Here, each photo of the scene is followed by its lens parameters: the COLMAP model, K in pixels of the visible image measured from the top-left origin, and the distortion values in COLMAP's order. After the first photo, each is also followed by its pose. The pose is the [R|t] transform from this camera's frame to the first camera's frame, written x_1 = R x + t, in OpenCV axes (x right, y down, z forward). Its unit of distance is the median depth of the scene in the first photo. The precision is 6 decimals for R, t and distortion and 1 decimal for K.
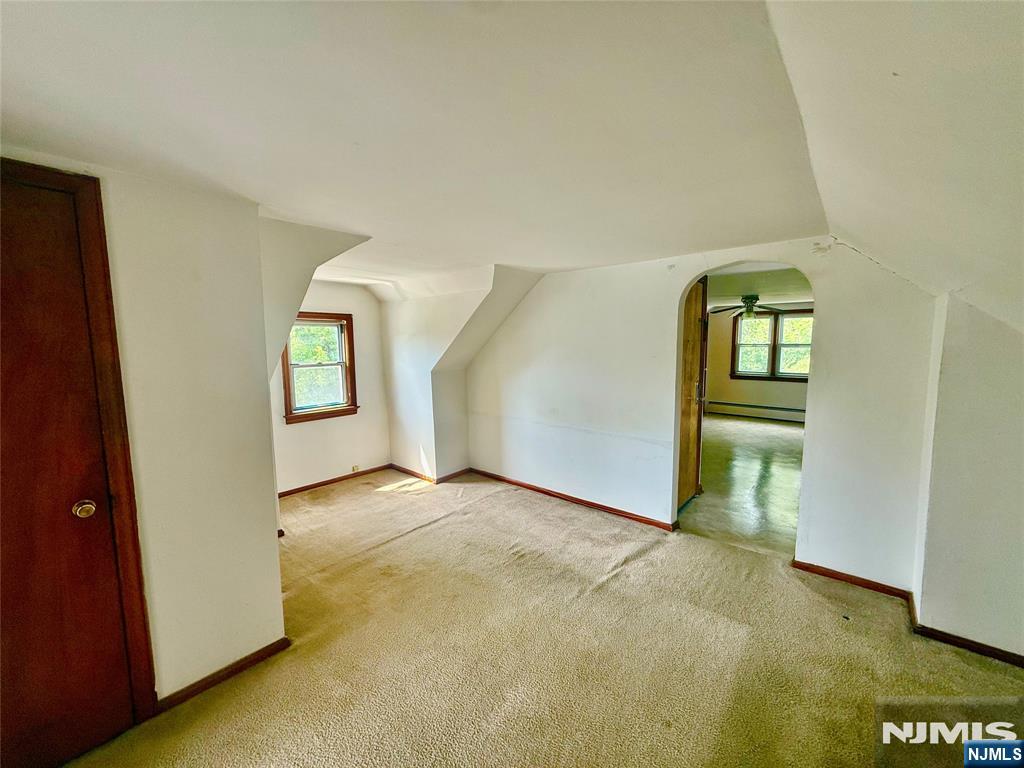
lens RADIAL K [[407.6, 0, 509.8], [0, 407.6, 384.9], [0, 0, 1]] dist [-0.000582, 0.000474]
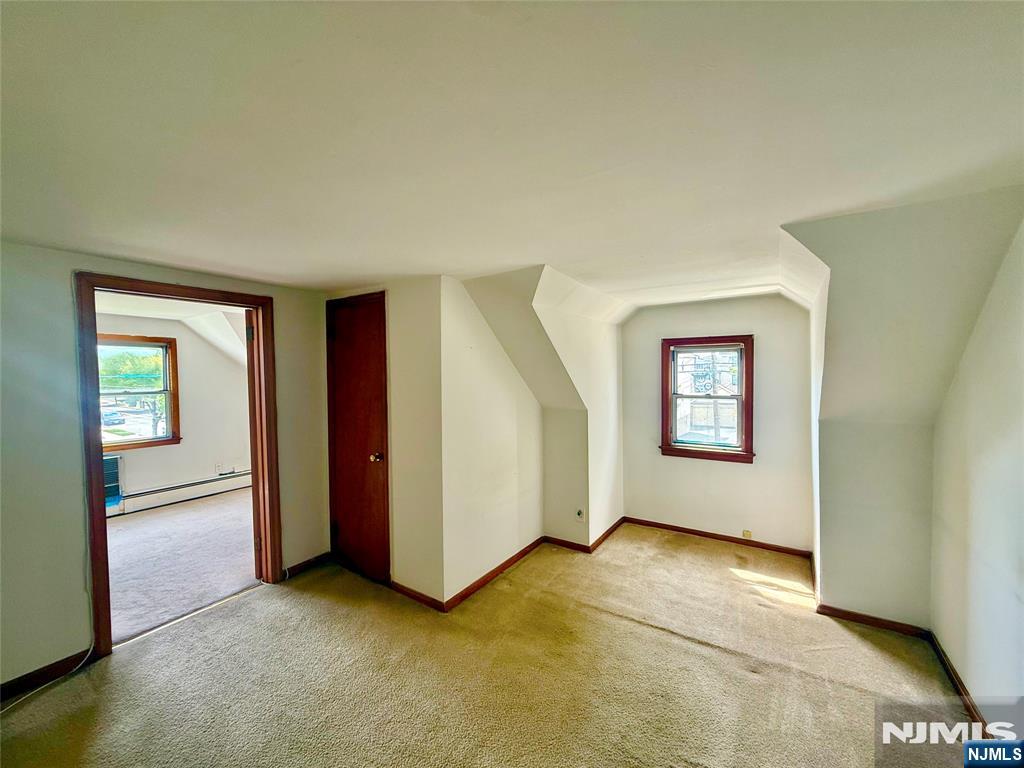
lens RADIAL K [[407.6, 0, 509.8], [0, 407.6, 384.9], [0, 0, 1]] dist [-0.000582, 0.000474]
pose [[0.121545, 0.039116, -0.991815, 0.350808], [-0.096460, 0.994959, 0.027419, -0.058165], [0.987888, 0.092338, 0.124706, 0.480345]]
